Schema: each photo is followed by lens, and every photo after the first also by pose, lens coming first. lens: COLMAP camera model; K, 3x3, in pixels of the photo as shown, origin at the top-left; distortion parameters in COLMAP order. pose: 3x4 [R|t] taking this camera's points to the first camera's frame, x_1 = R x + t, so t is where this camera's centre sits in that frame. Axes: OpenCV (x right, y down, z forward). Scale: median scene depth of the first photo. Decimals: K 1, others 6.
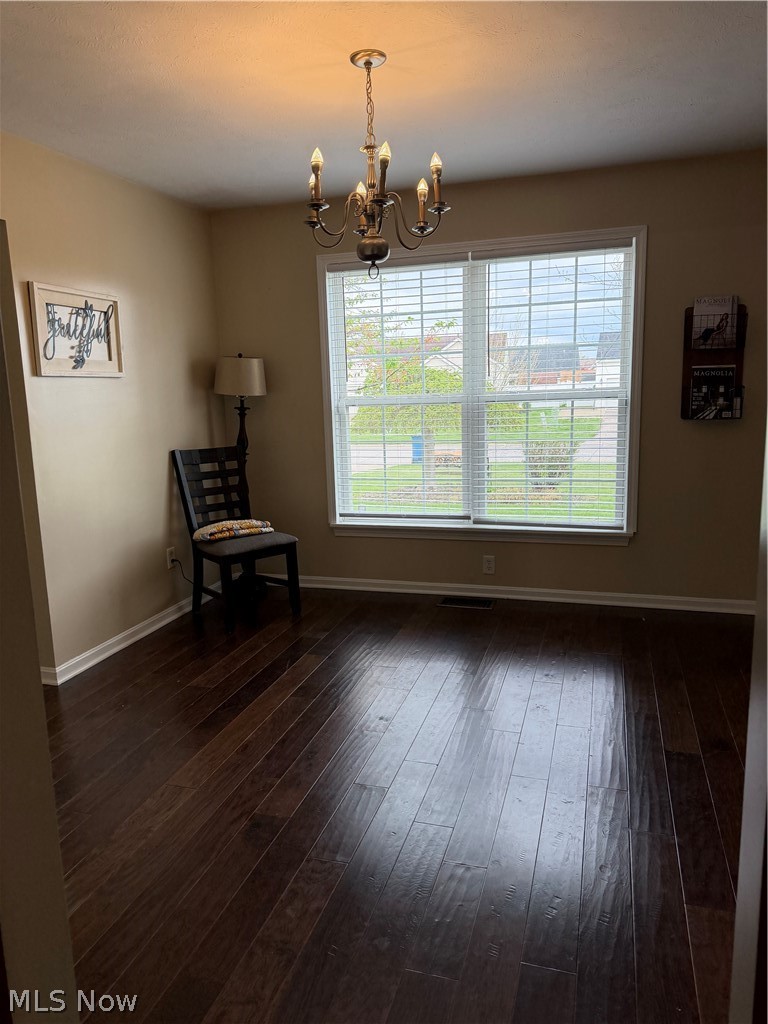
lens RADIAL K [[723.9, 0, 383.1], [0, 723.9, 509.5], [0, 0, 1]] dist [0.059204, -0.065657]
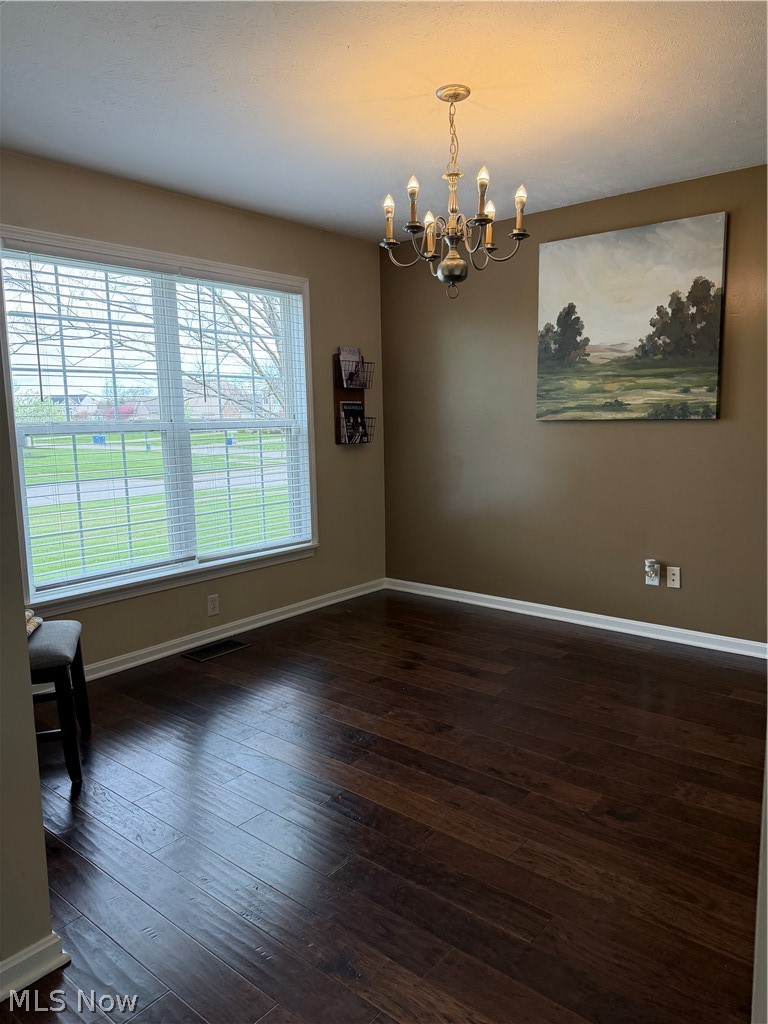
lens RADIAL K [[723.9, 0, 387.6], [0, 723.9, 513.5], [0, 0, 1]] dist [0.059204, -0.065657]
pose [[0.355773, -0.100233, 0.929182, -0.653548], [0.161548, 0.985861, 0.044493, -0.046023], [-0.920504, 0.134278, 0.366935, 0.460474]]
